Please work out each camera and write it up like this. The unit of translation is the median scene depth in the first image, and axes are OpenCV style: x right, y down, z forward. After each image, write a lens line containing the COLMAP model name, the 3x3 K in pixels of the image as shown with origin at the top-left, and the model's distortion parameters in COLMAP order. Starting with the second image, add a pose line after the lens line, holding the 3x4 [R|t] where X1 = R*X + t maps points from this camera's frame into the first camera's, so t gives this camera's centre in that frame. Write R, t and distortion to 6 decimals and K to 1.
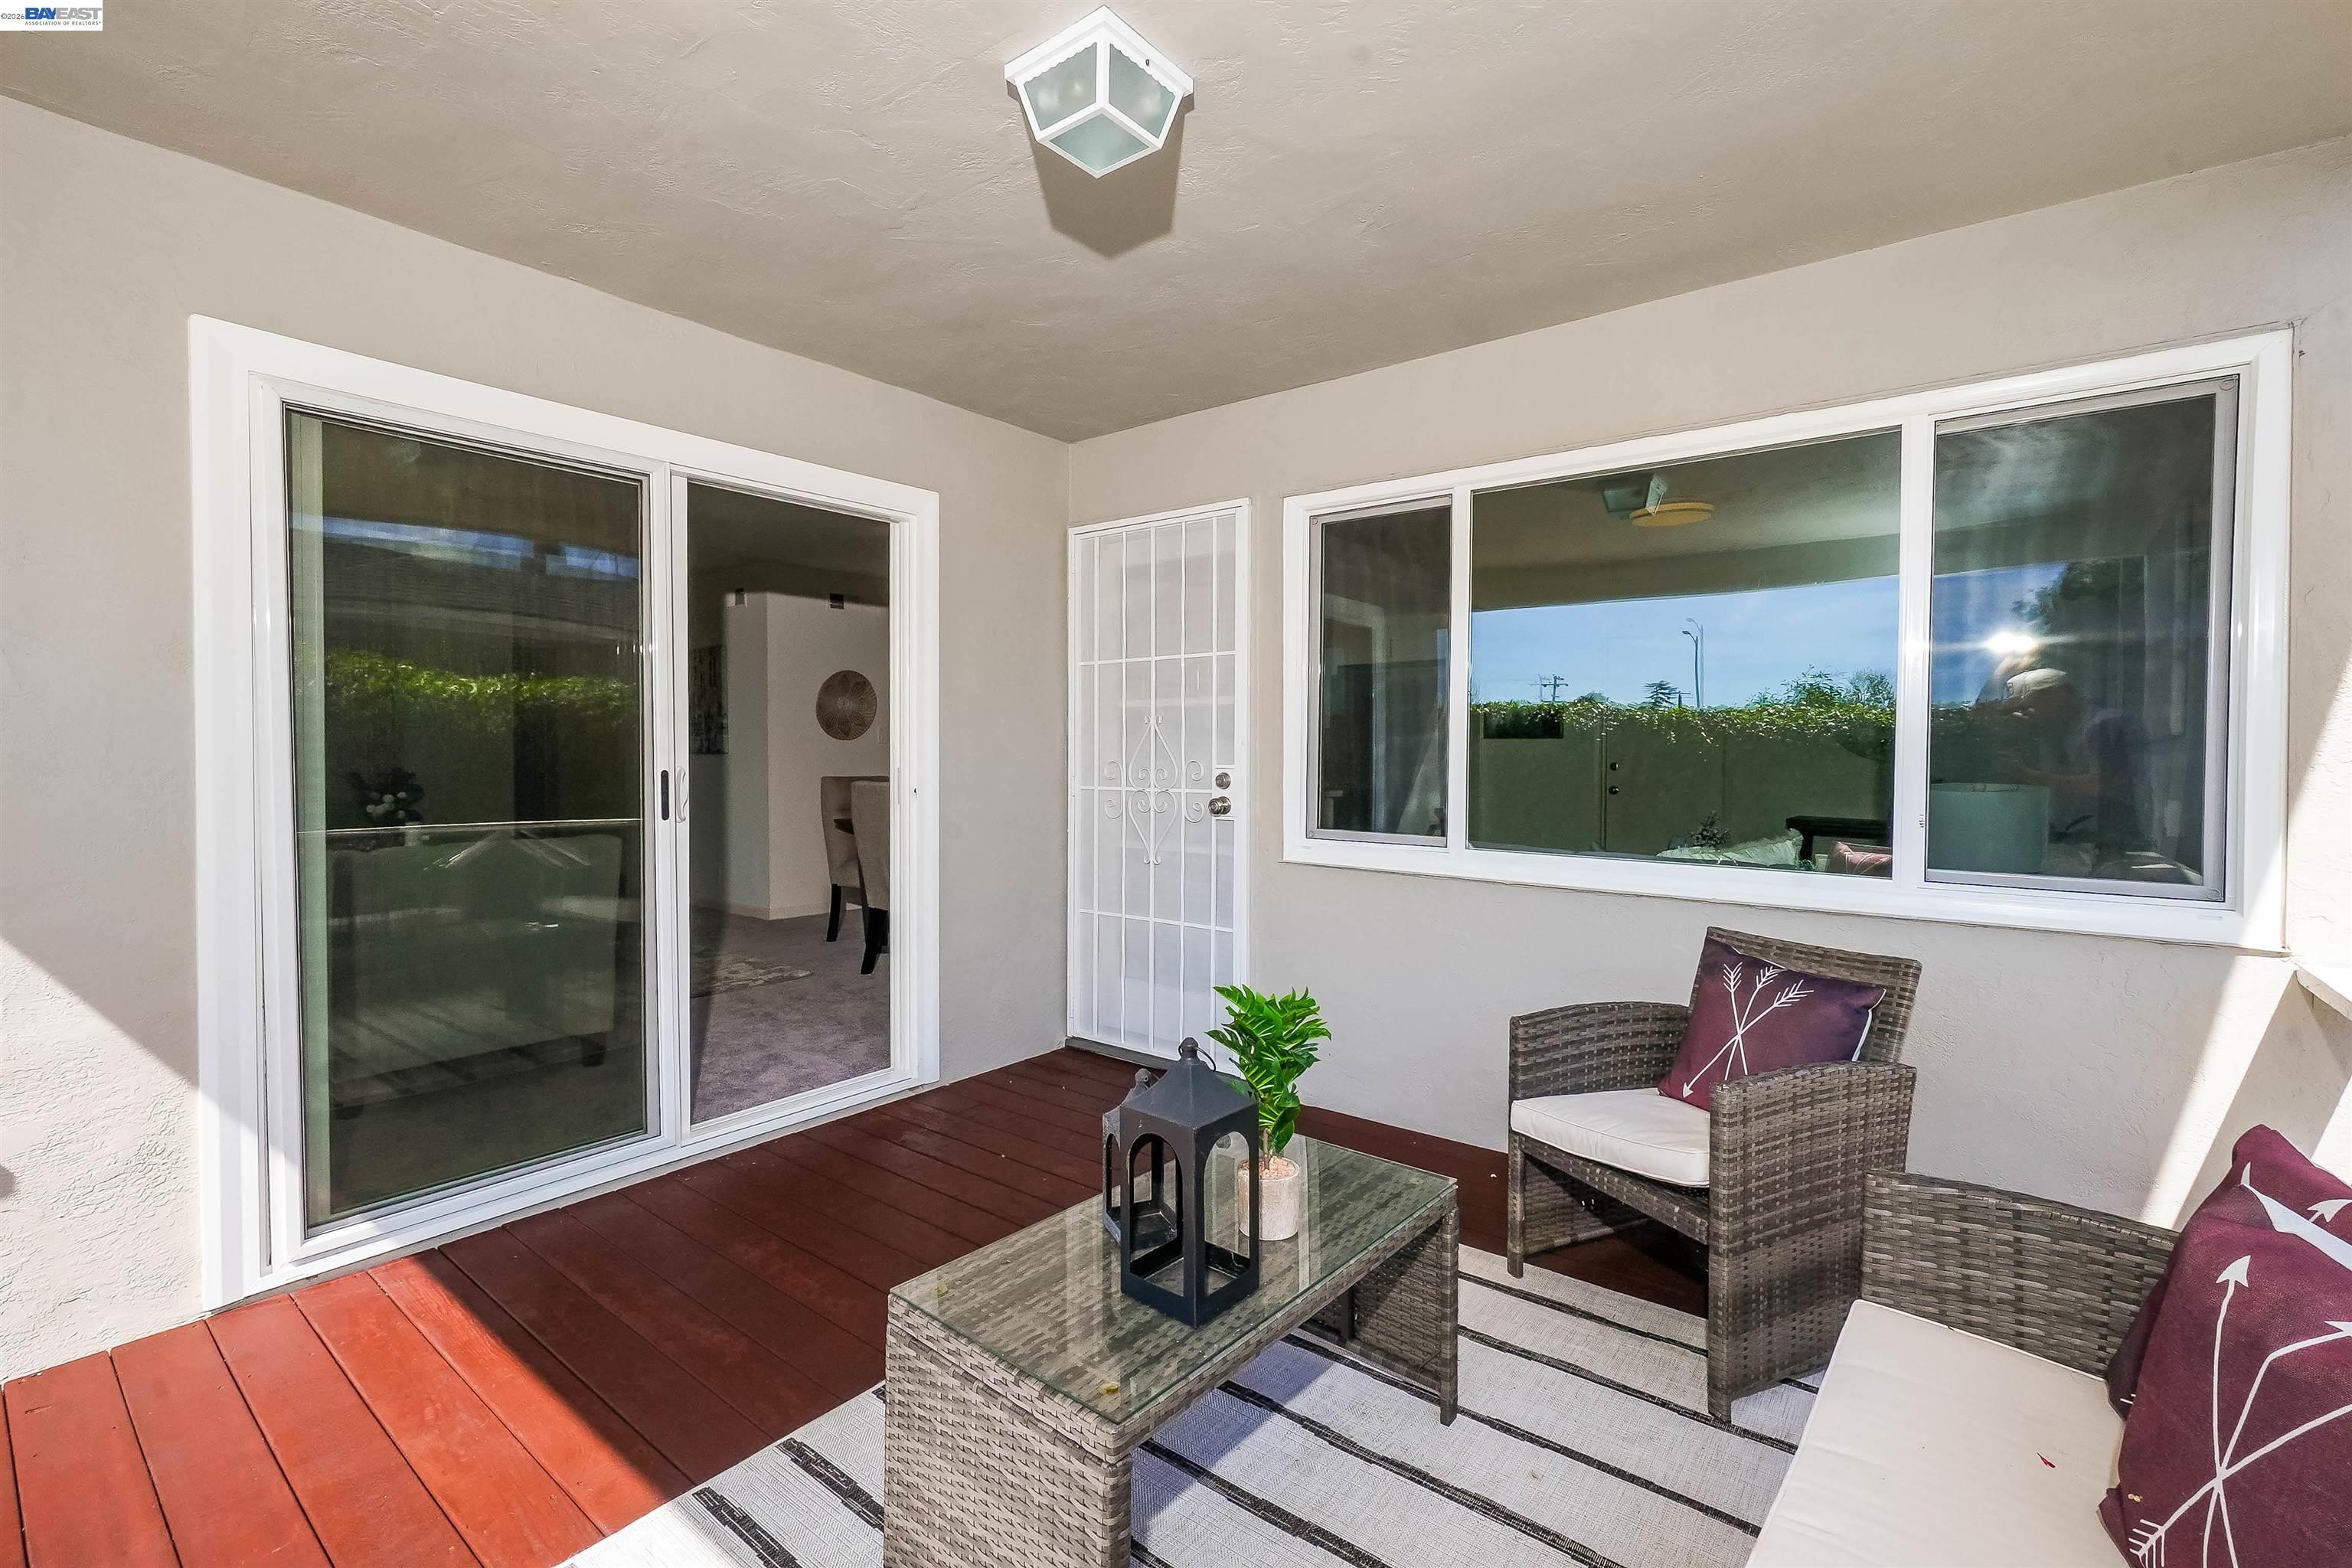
lens RADIAL K [[1016.1, 0, 1181.8], [0, 1016.1, 766.5], [0, 0, 1]] dist [-0.001638, 0.000210]
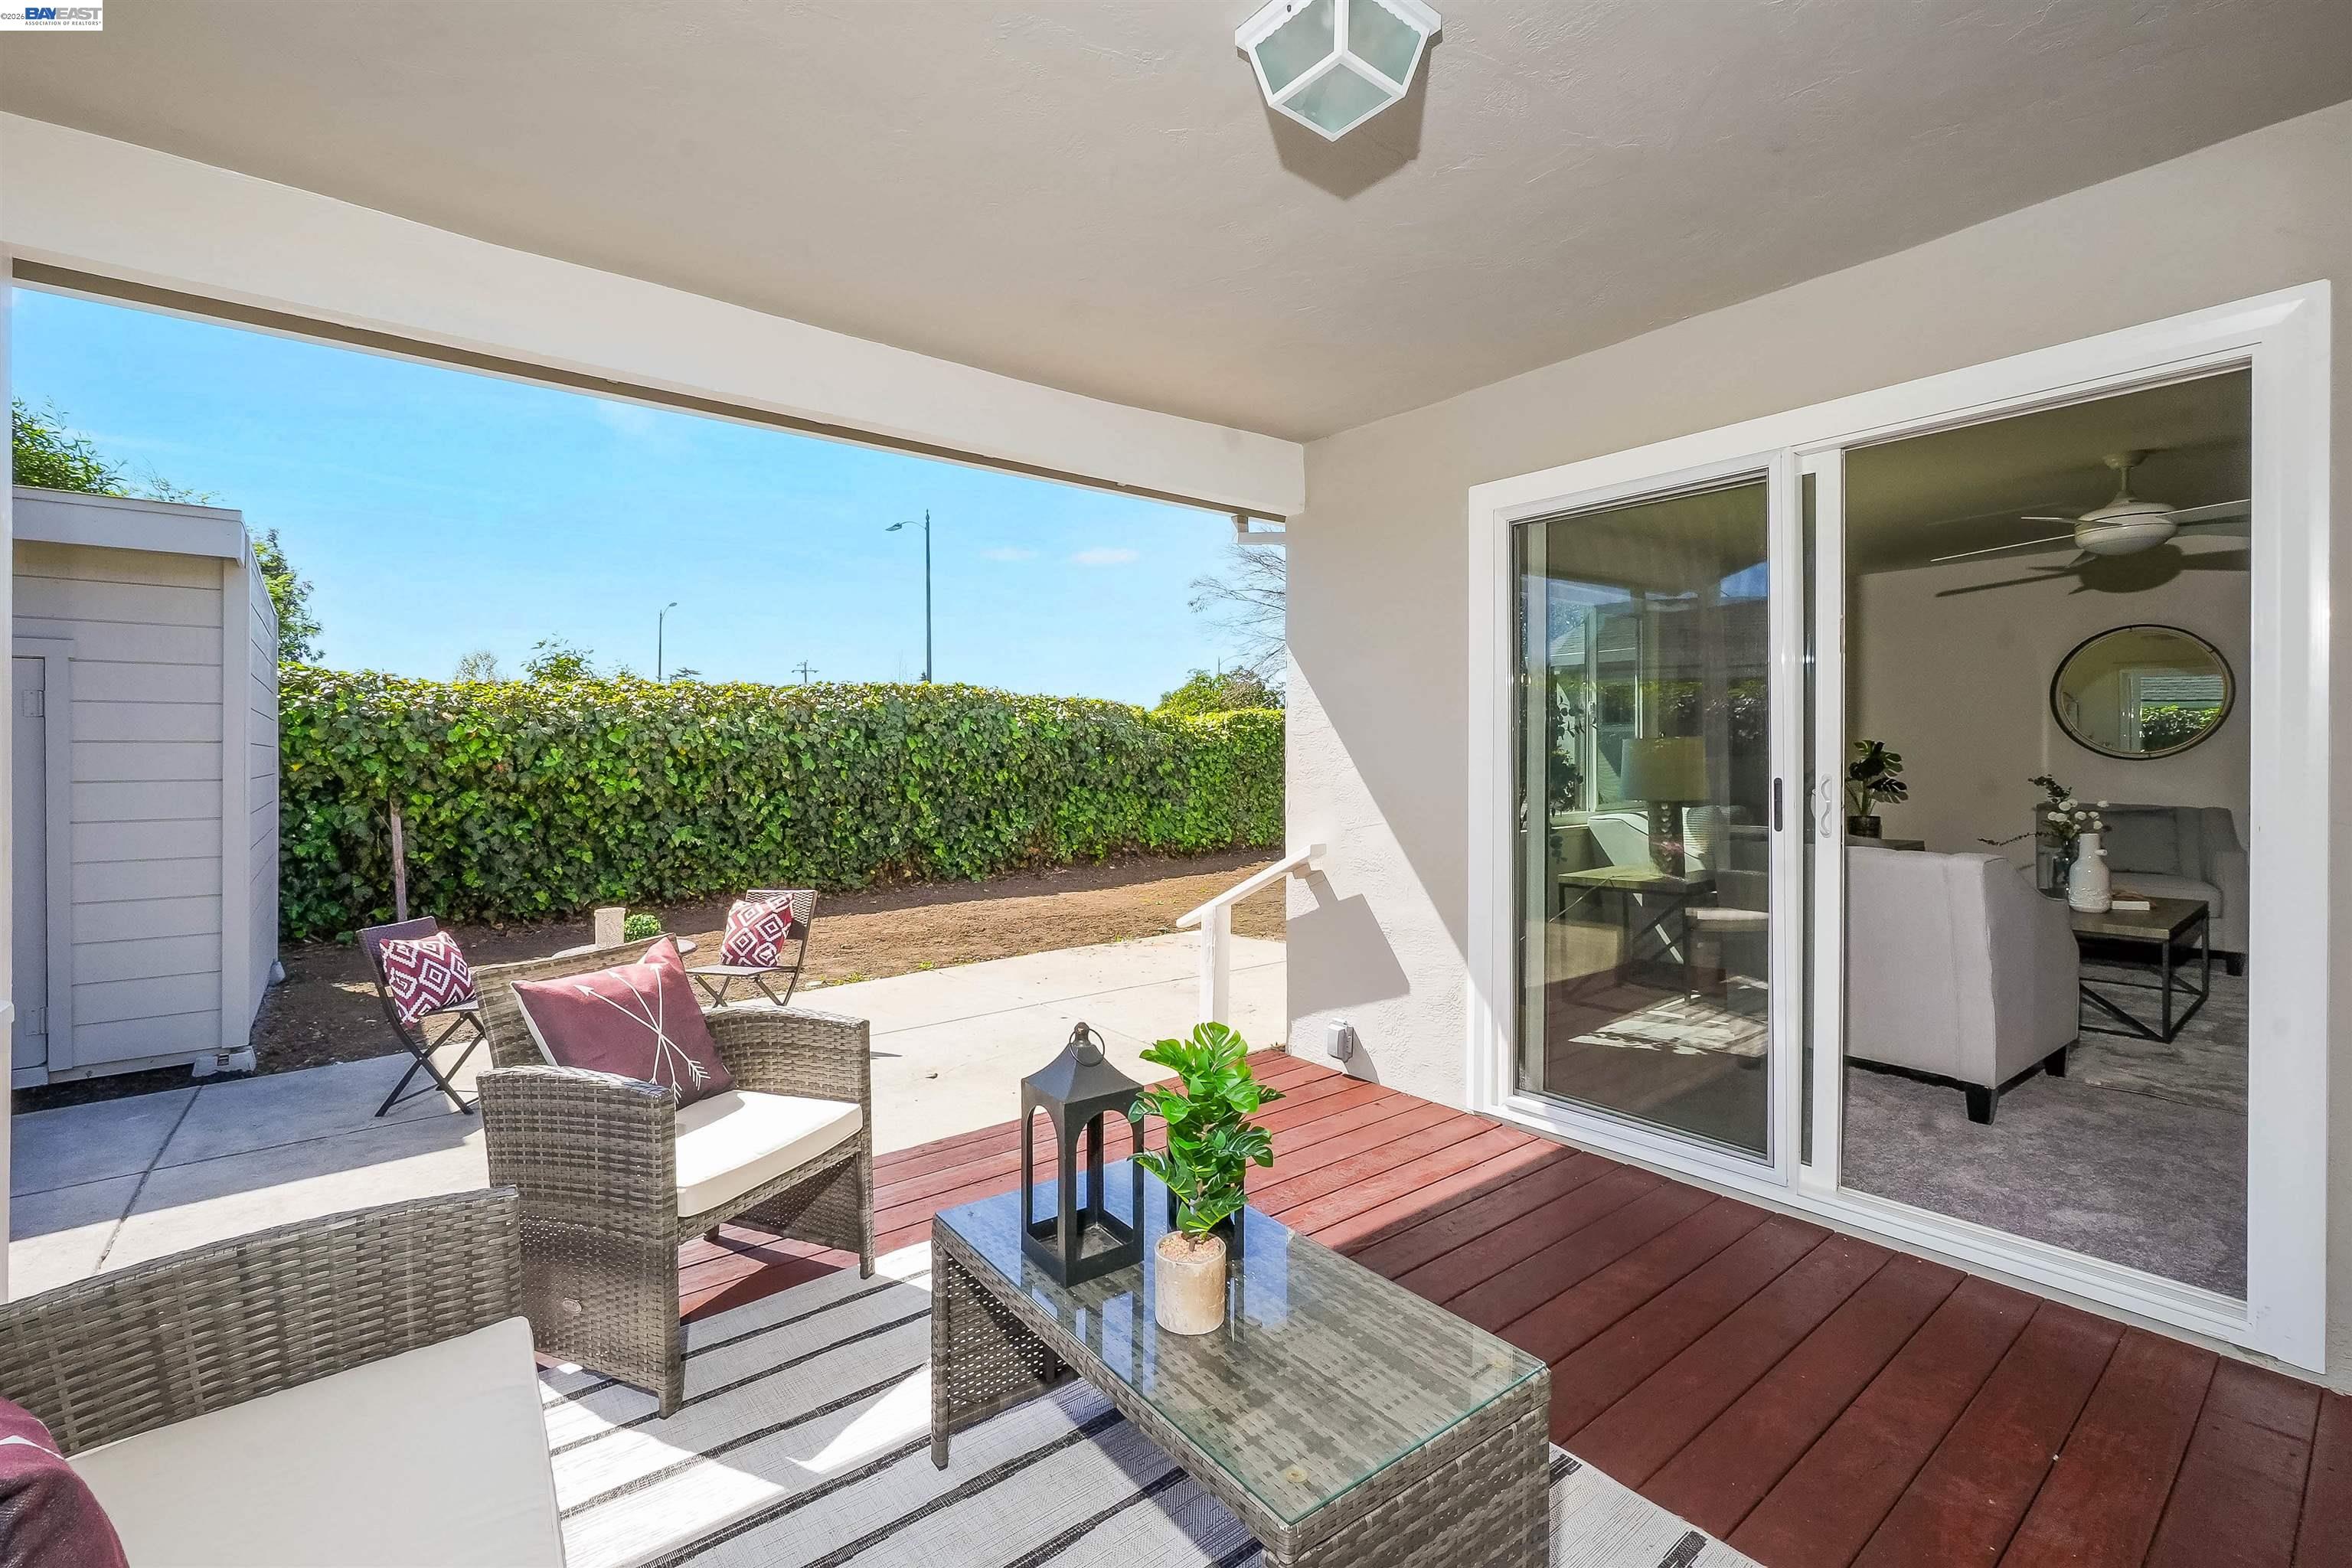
lens RADIAL K [[1027.9, 0, 1167.2], [0, 1027.9, 754.7], [0, 0, 1]] dist [-0.004303, -0.000133]
pose [[-0.226876, -0.001125, -0.973923, 0.477593], [-0.012413, 0.999921, 0.001736, -0.011187], [0.973845, 0.012484, -0.226872, 0.595484]]
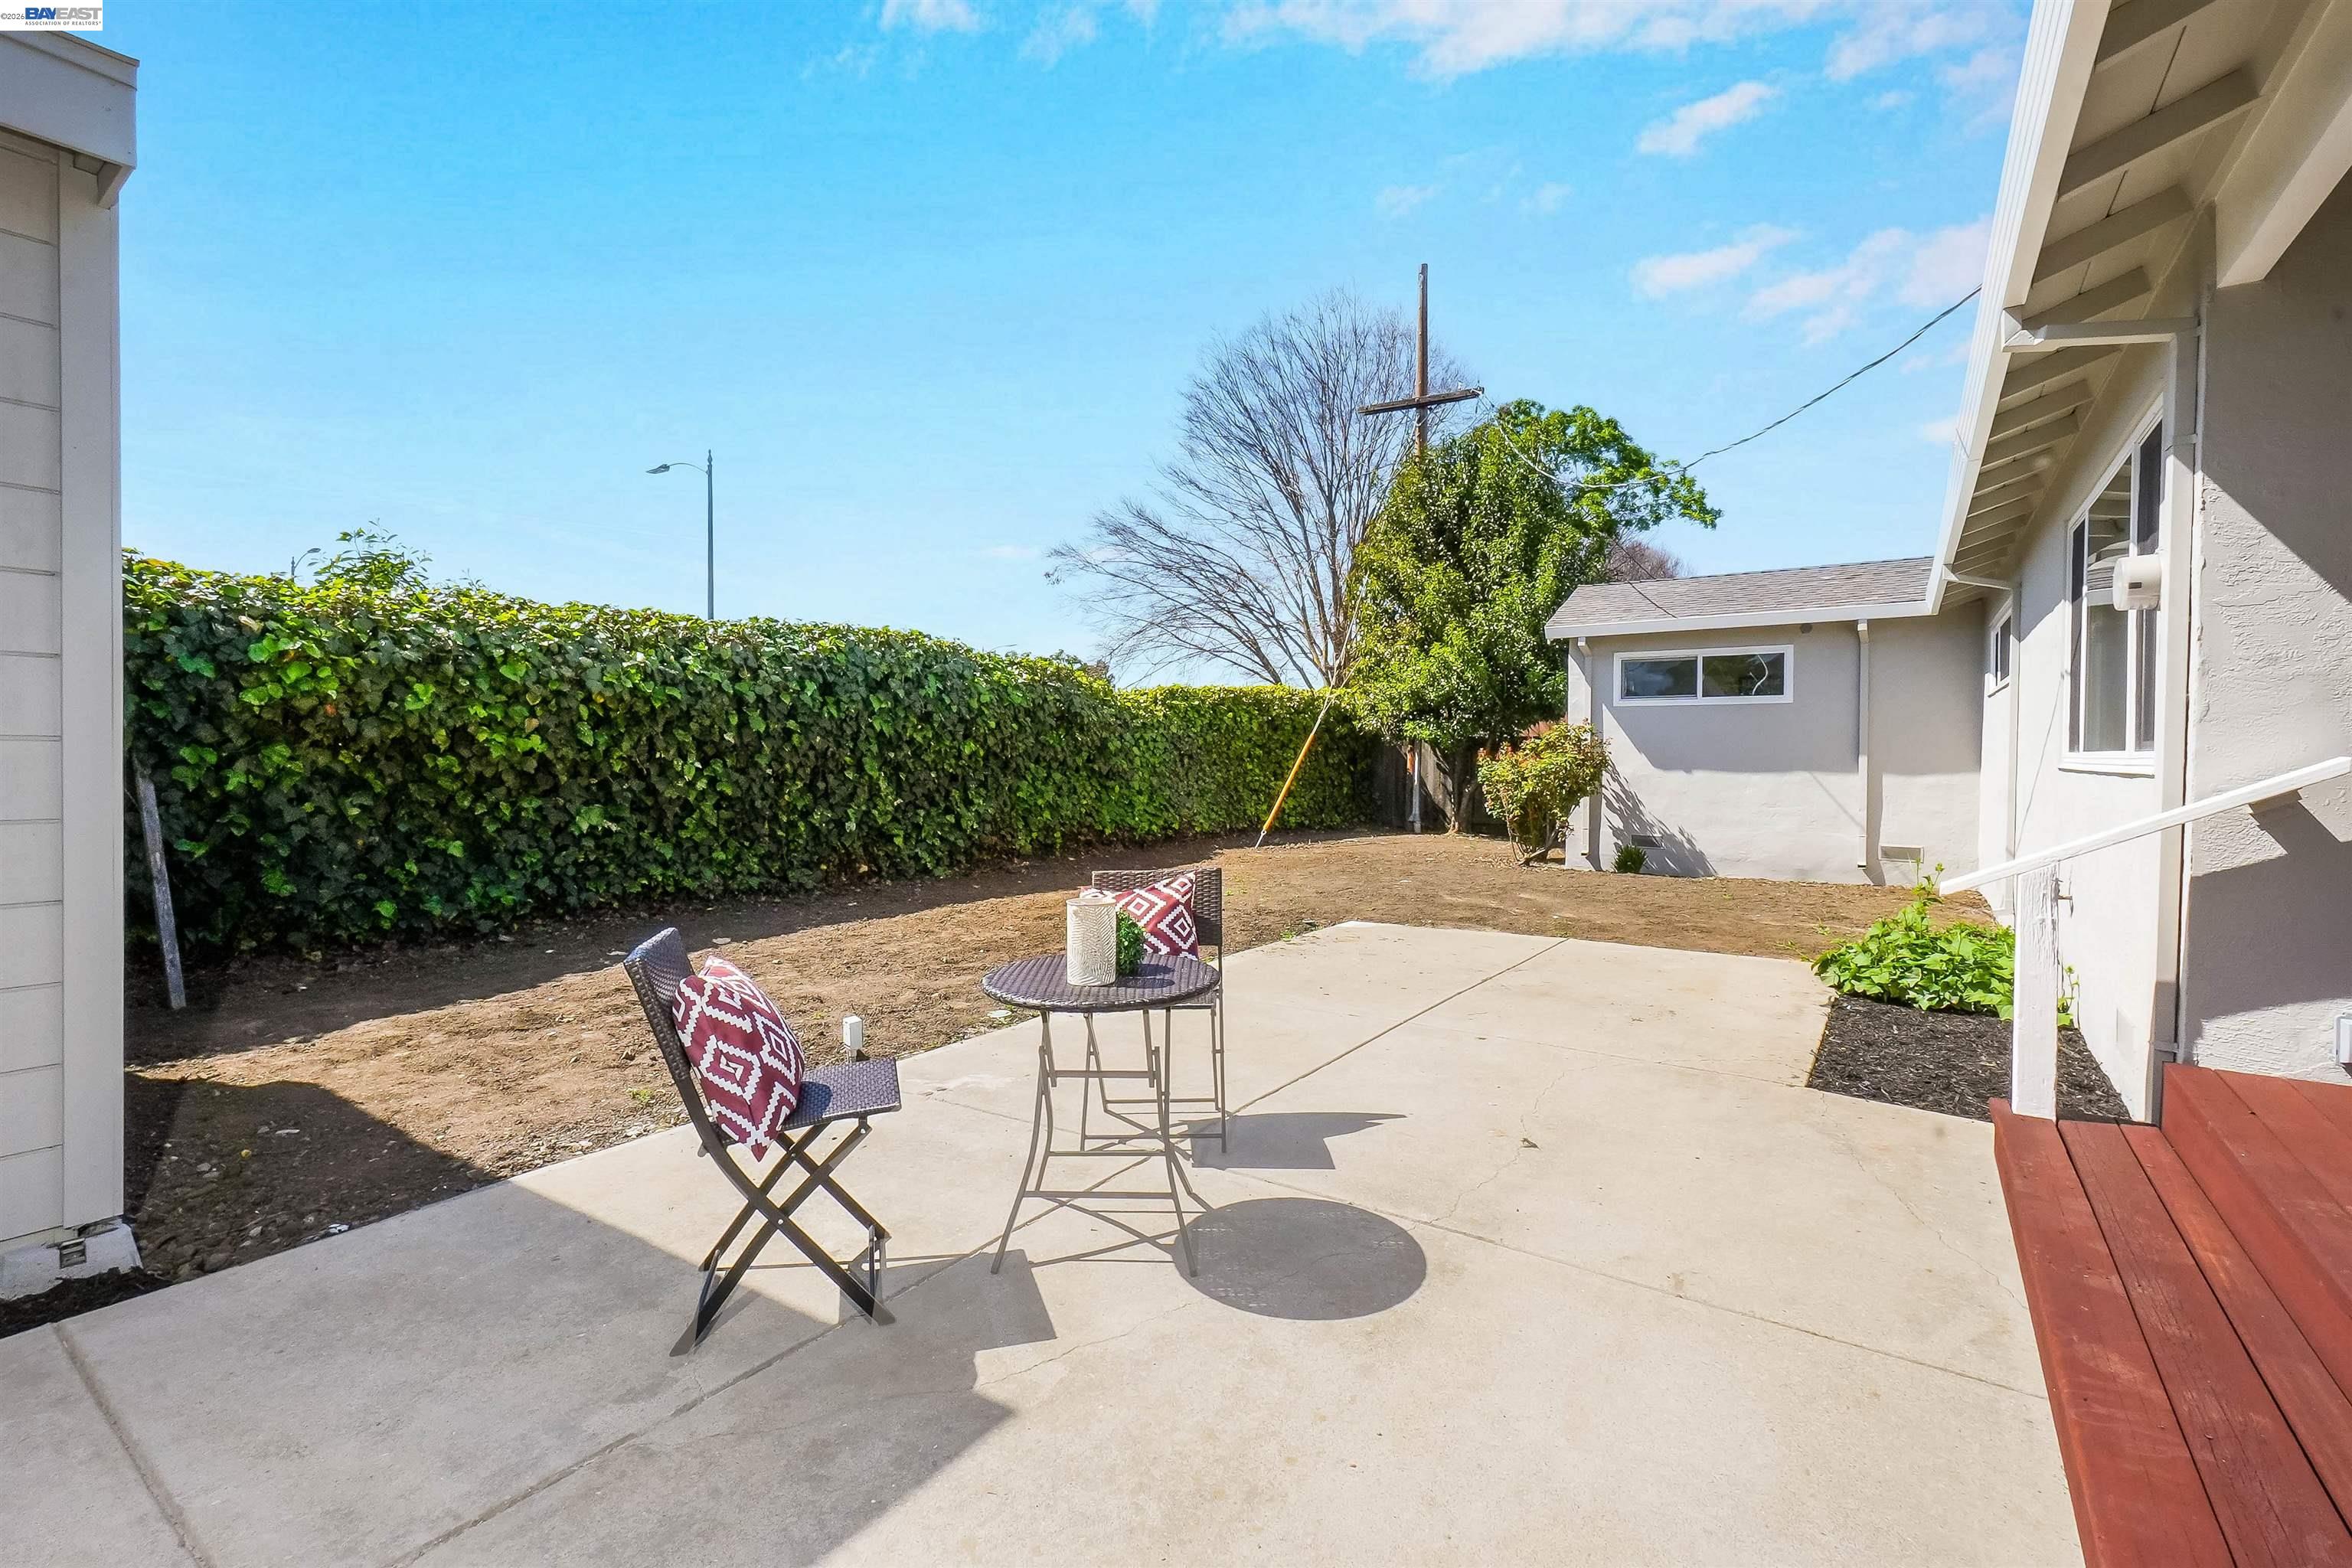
lens RADIAL K [[1030.8, 0, 1182.8], [0, 1030.8, 770.9], [0, 0, 1]] dist [-0.003119, 0.000859]
pose [[0.057035, 0.012339, -0.998296, 0.026250], [-0.021503, 0.999707, 0.011128, 0.113424], [0.998141, 0.020832, 0.057284, -0.476429]]
